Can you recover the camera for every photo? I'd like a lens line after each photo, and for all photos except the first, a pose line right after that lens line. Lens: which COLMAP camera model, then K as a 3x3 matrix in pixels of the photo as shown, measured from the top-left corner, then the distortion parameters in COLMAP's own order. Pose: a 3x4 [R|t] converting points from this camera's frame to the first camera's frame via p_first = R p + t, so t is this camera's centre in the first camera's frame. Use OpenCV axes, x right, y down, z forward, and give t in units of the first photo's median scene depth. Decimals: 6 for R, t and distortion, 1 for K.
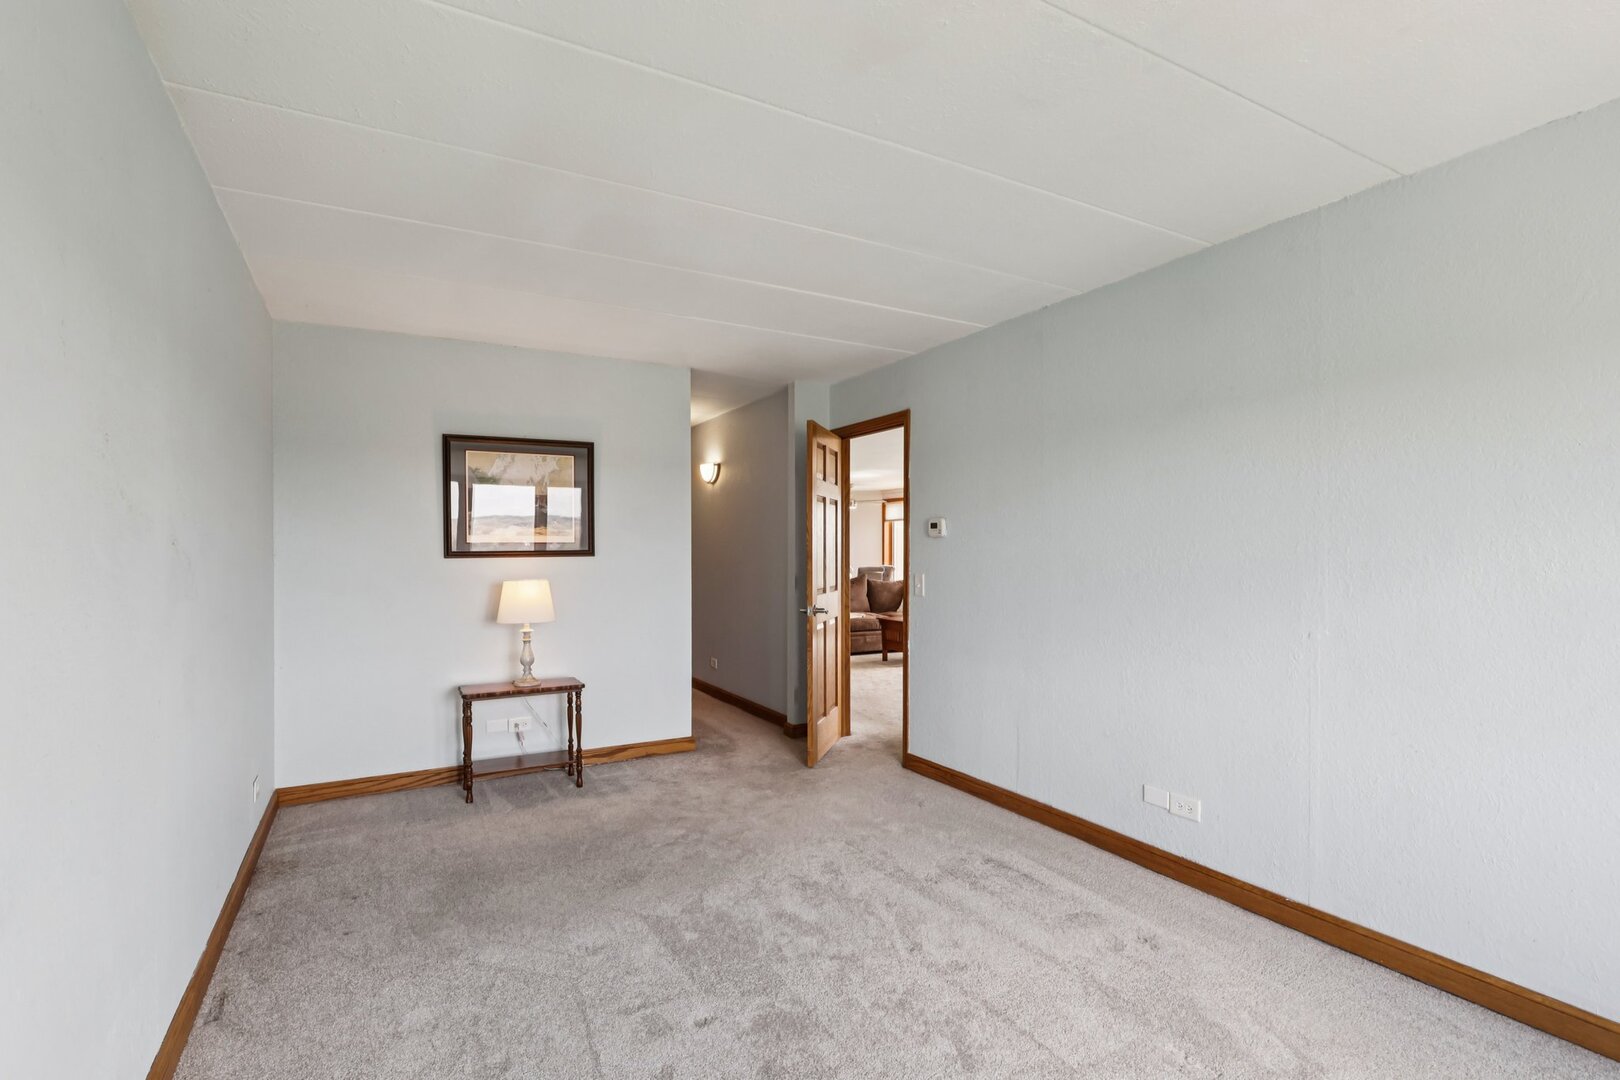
lens RADIAL K [[764.1, 0, 813.1], [0, 764.1, 544.4], [0, 0, 1]] dist [0.000835, 0.000907]
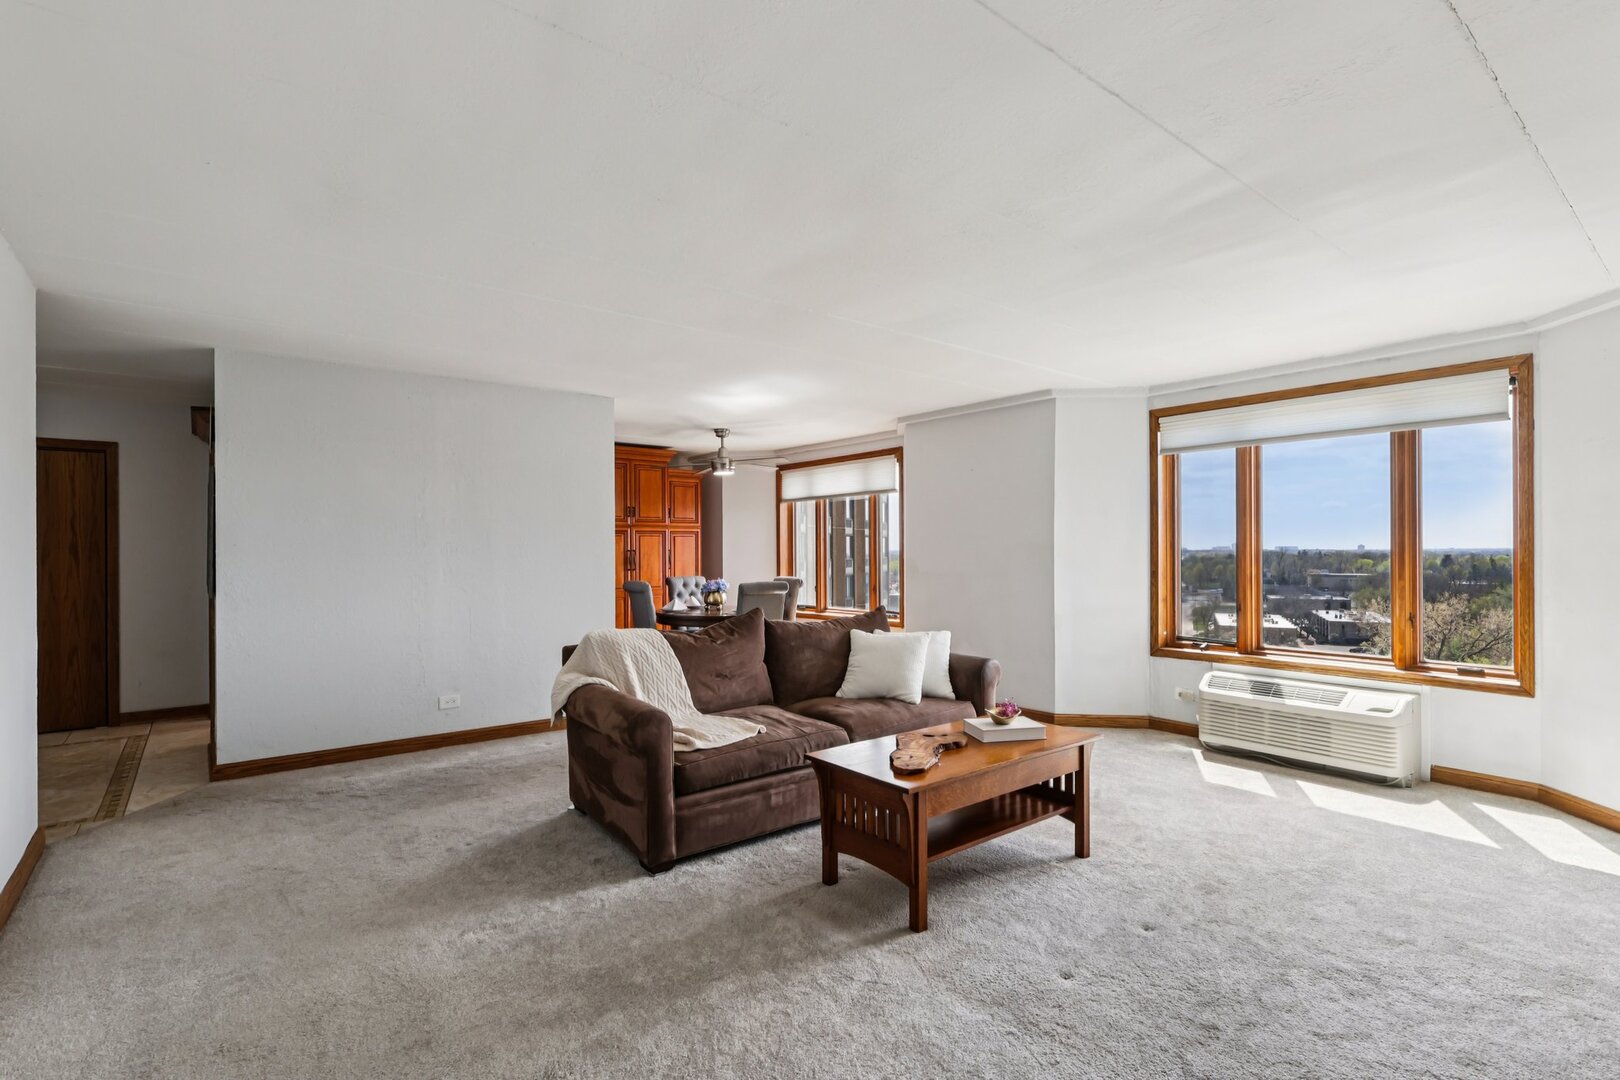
lens RADIAL K [[764.1, 0, 813.1], [0, 764.1, 544.4], [0, 0, 1]] dist [0.000835, 0.000907]
pose [[0.985941, -0.005885, 0.166991, 0.023395], [0.006316, 0.999978, -0.002047, 0.004837], [-0.166975, 0.003073, 0.985956, 0.493555]]
